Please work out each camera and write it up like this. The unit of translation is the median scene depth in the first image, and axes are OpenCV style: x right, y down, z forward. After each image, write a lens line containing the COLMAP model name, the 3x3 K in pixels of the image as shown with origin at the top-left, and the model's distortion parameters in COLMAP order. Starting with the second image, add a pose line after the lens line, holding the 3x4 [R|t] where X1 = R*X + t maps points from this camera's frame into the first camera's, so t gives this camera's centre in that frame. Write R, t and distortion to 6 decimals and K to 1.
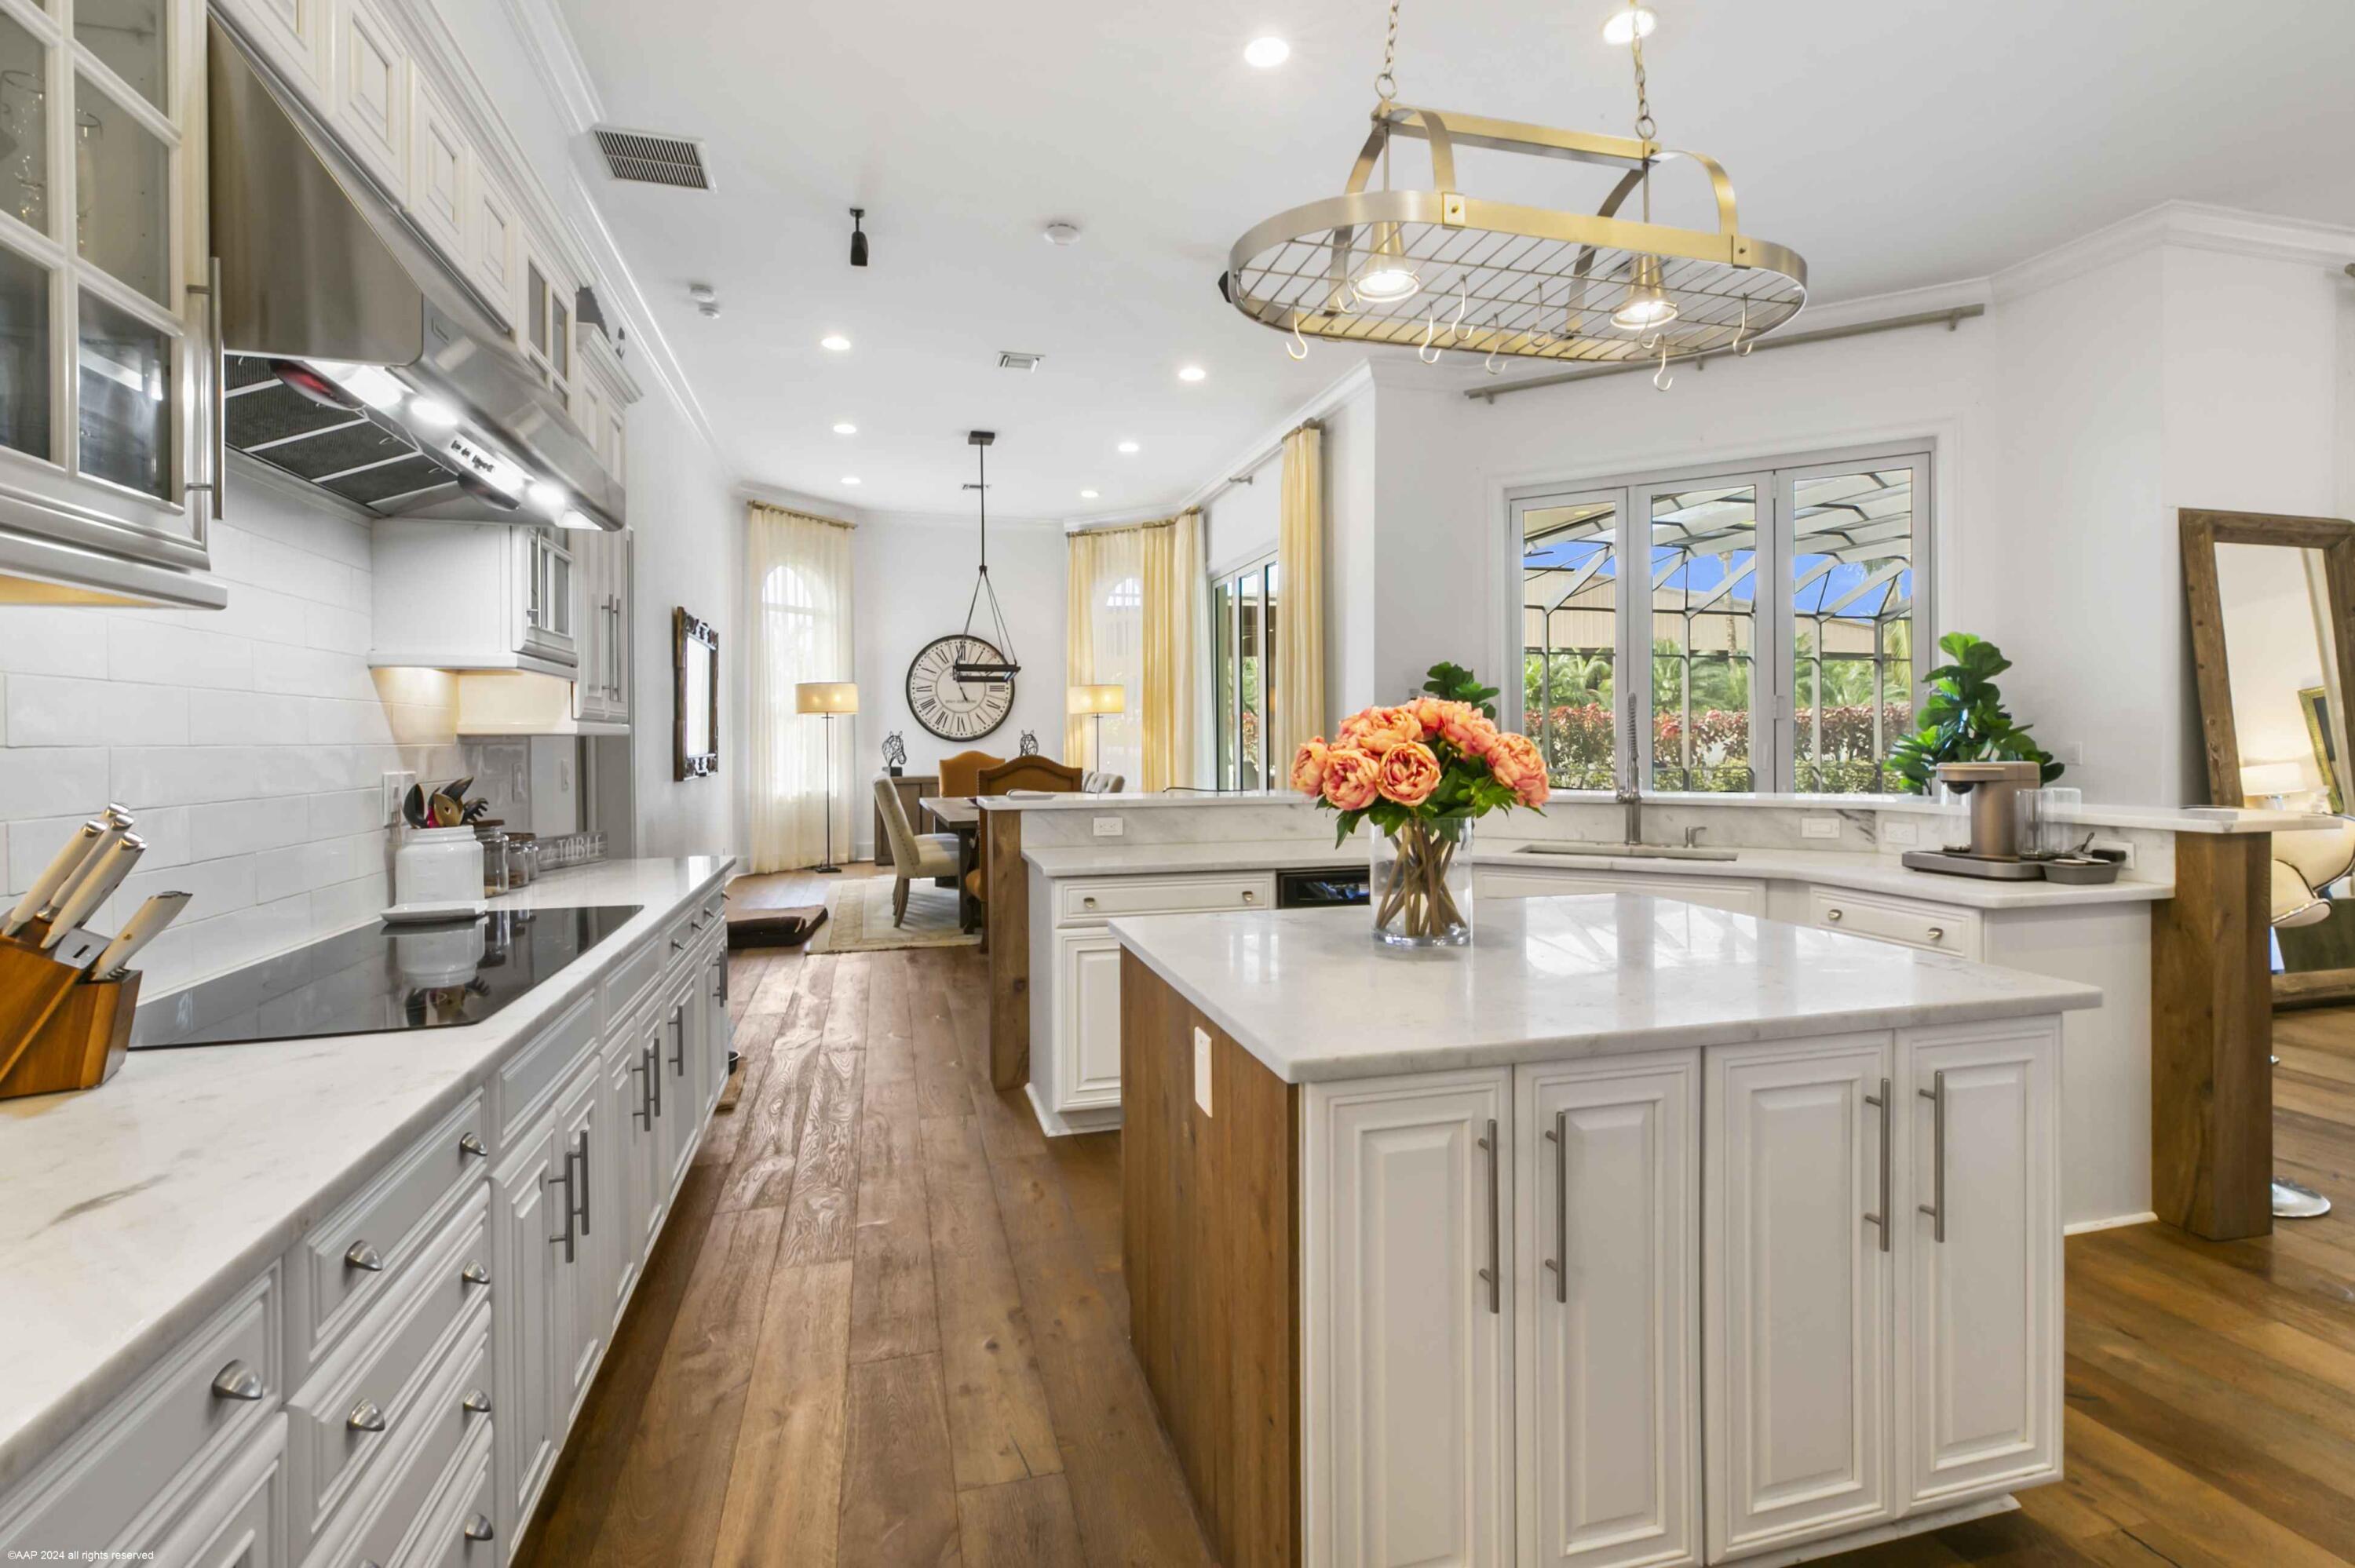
lens RADIAL K [[1050.8, 0, 1148.2], [0, 1050.8, 744.2], [0, 0, 1]] dist [0.010789, -0.000022]
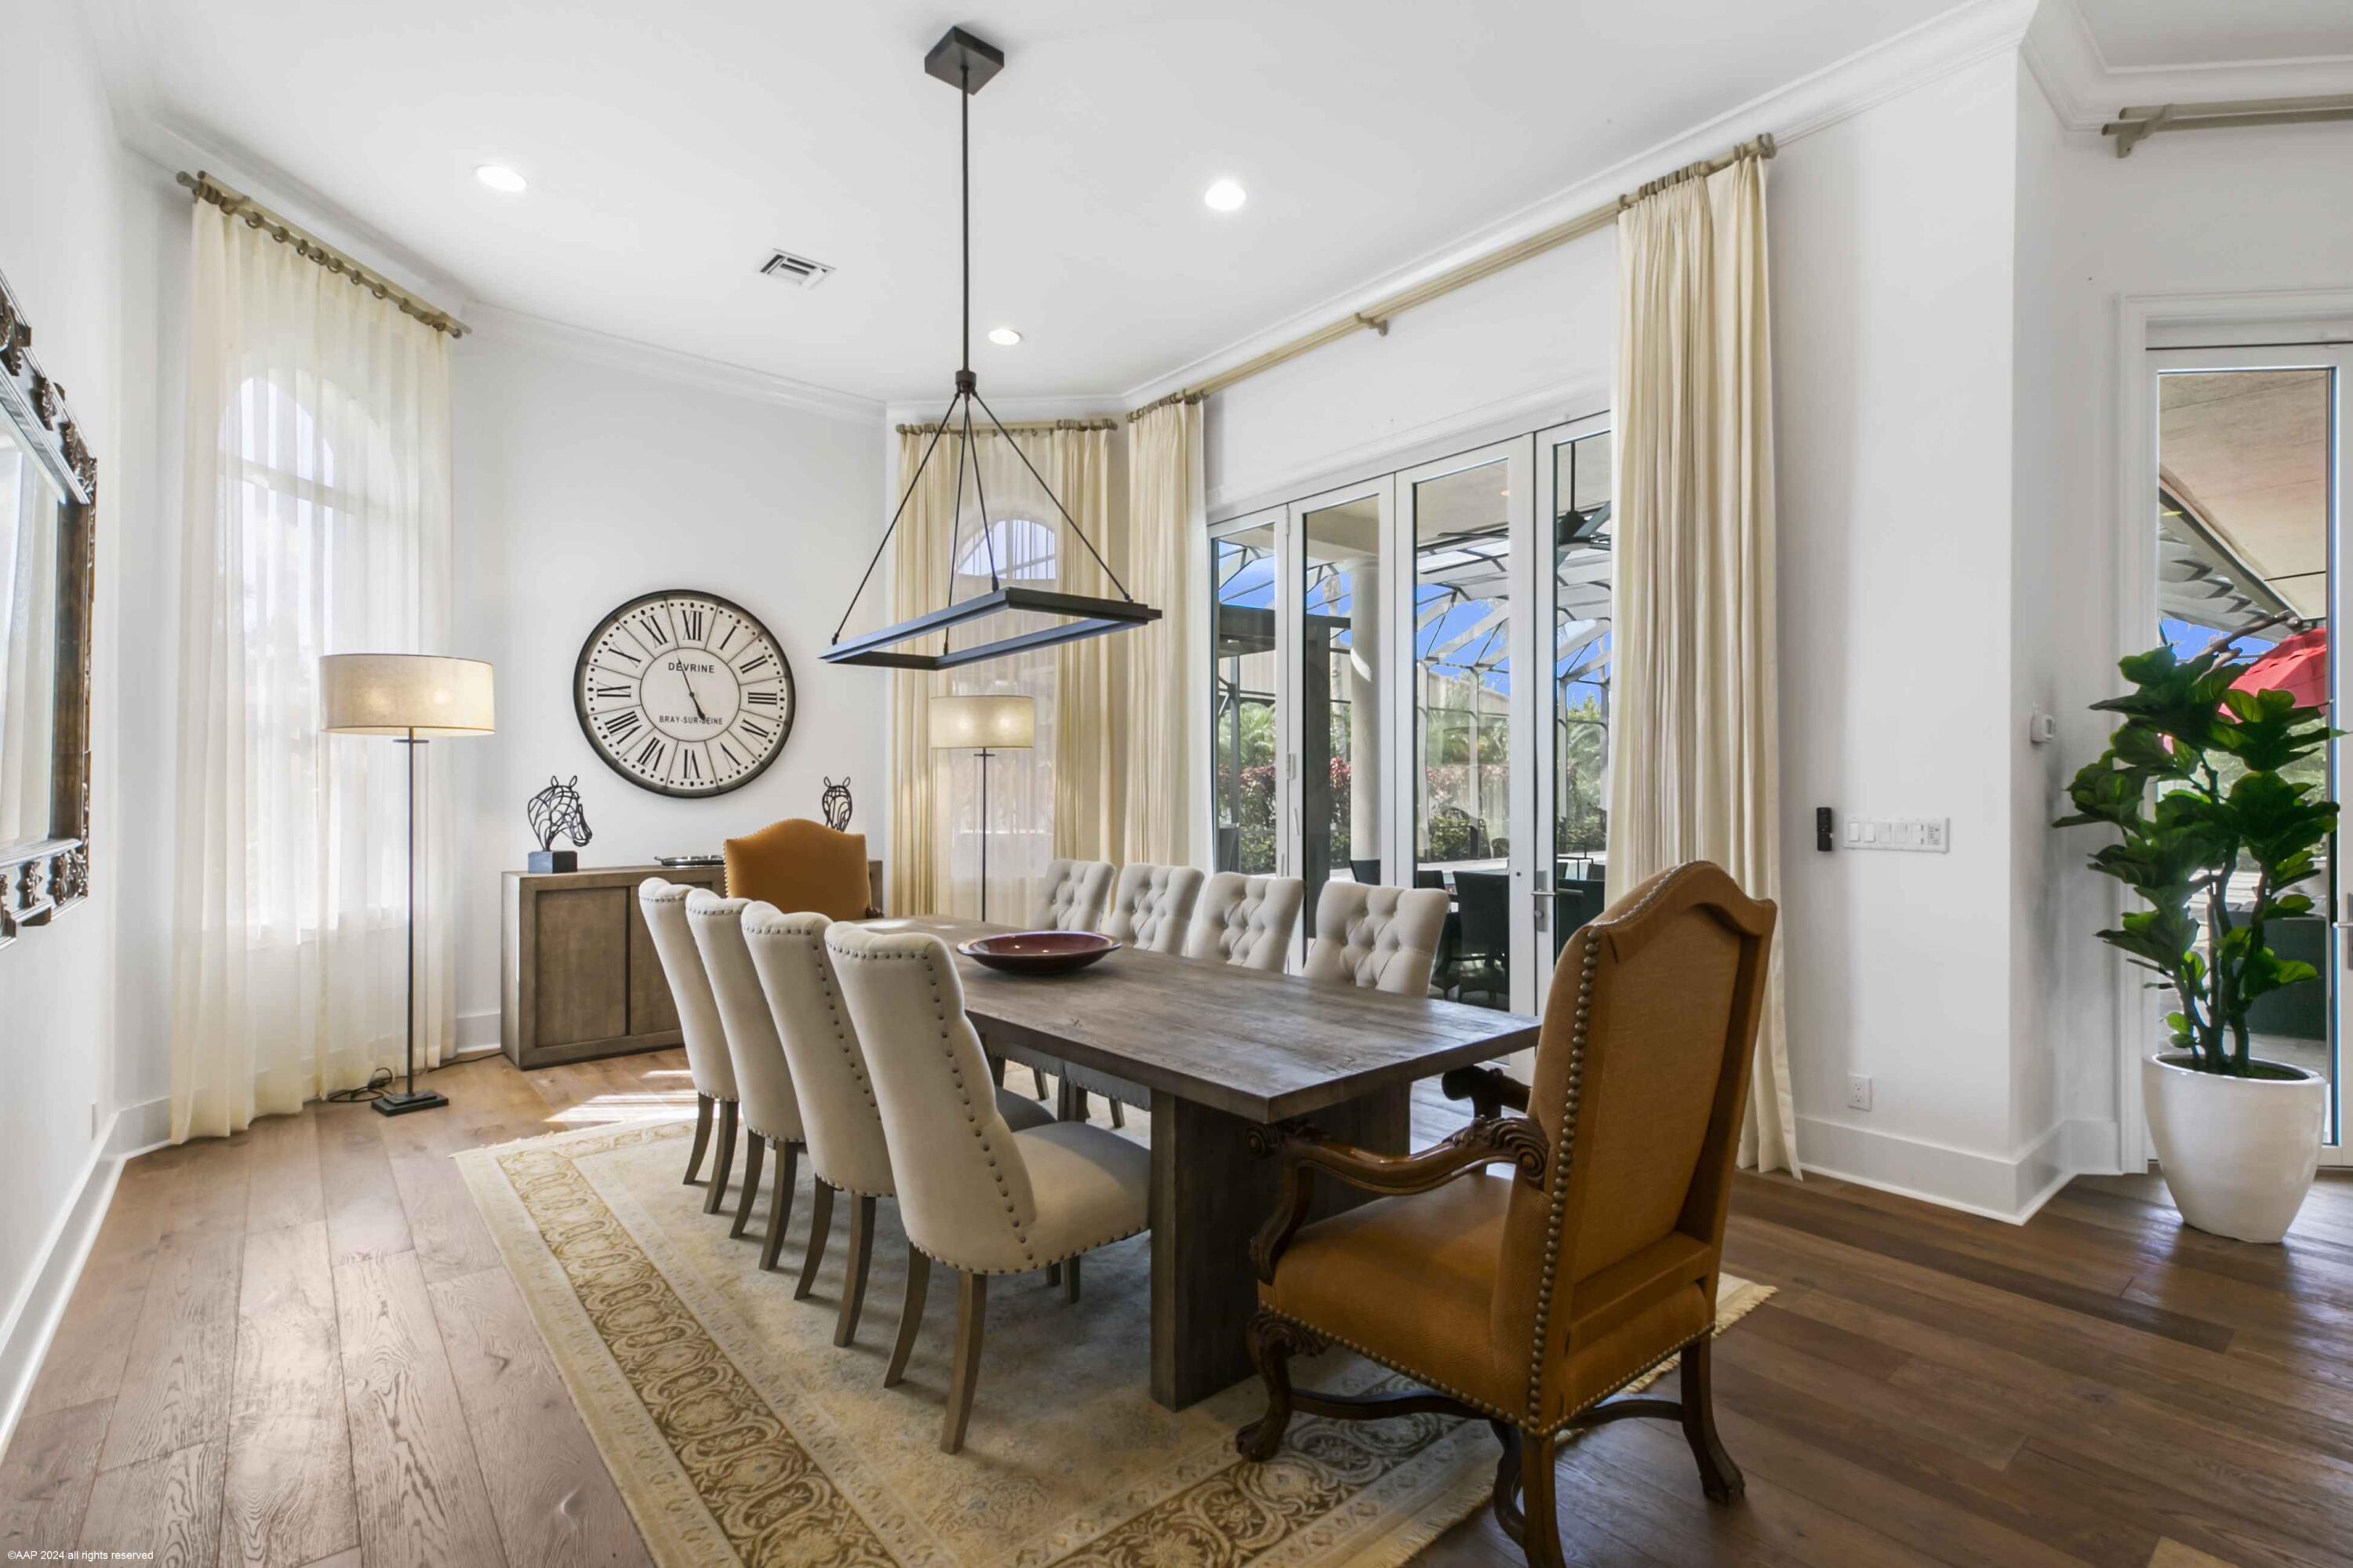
lens RADIAL K [[1078.4, 0, 1176.5], [0, 1078.4, 784.0], [0, 0, 1]] dist [0.007928, -0.000394]
pose [[0.906324, 0.009630, 0.422474, -0.195286], [-0.004133, 0.999894, -0.013925, -0.003076], [-0.422564, 0.010875, 0.906268, 0.441965]]
